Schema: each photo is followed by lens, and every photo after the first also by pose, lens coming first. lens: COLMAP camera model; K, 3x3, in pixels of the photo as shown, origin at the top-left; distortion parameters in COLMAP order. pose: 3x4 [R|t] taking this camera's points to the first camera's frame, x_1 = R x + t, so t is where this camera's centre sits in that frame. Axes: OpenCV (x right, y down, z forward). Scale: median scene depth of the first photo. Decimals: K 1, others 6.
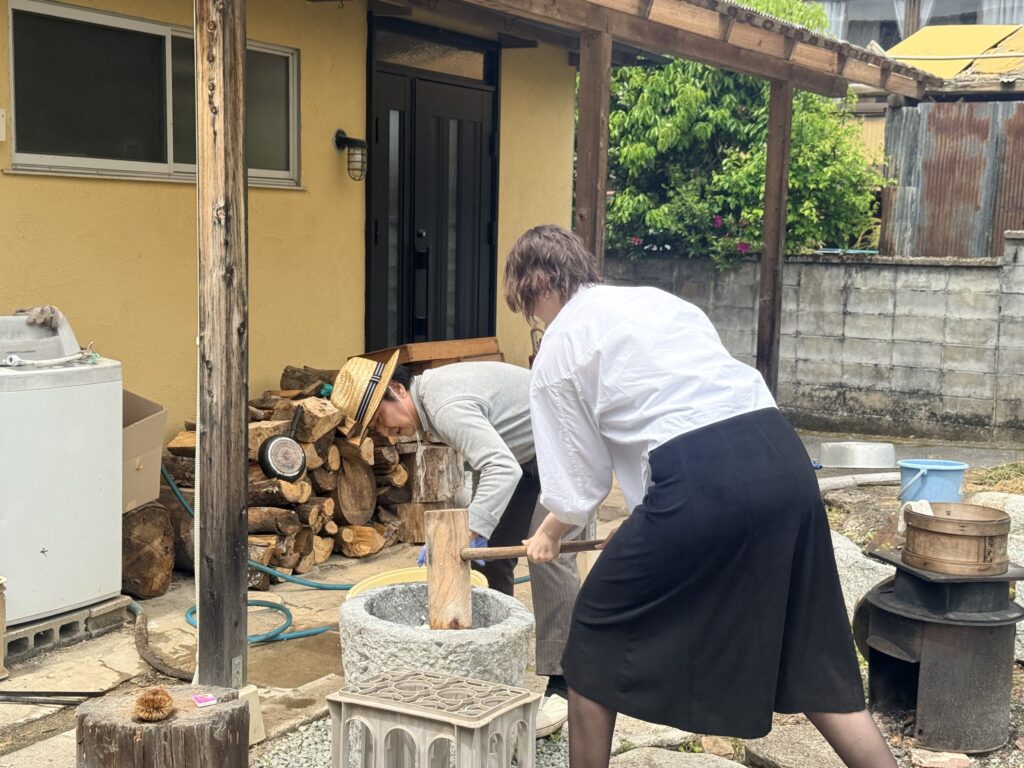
lens RADIAL K [[1387.4, 0, 512.0], [0, 1387.4, 384.0], [0, 0, 1]] dist [0.213100, -0.411299]
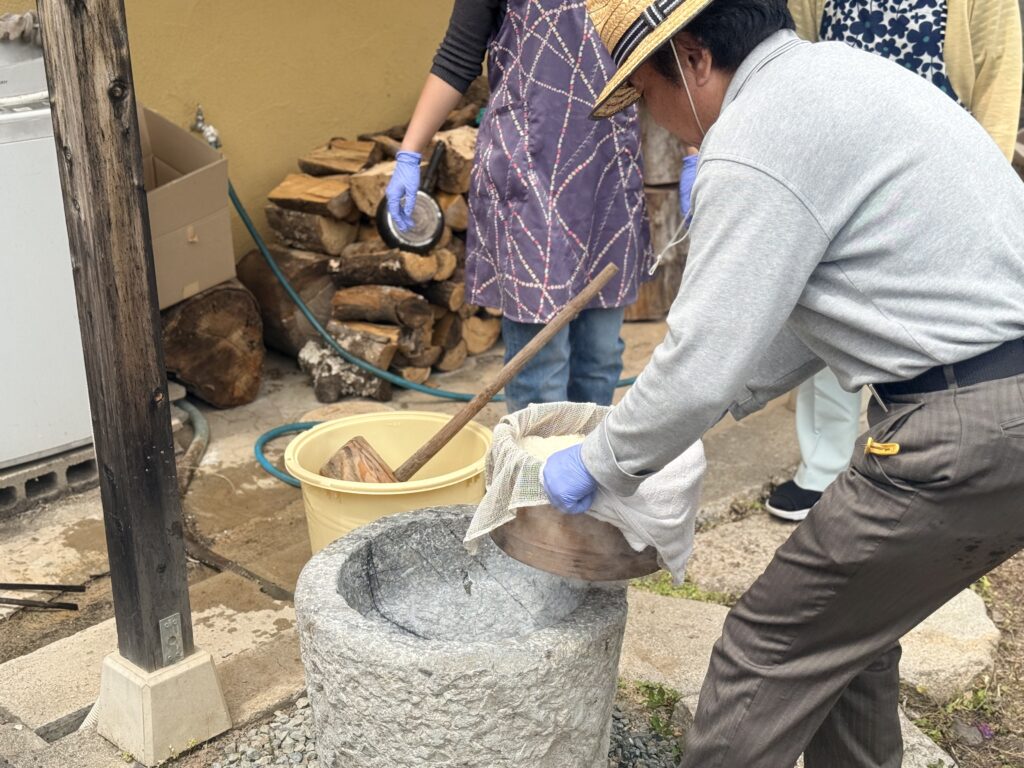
lens RADIAL K [[1387.4, 0, 512.0], [0, 1387.4, 384.0], [0, 0, 1]] dist [0.213100, -0.411299]
pose [[0.963274, 0.058184, -0.262140, 0.091994], [0.010149, 0.967655, 0.252073, -0.052543], [0.268328, -0.245476, 0.931526, 0.377391]]
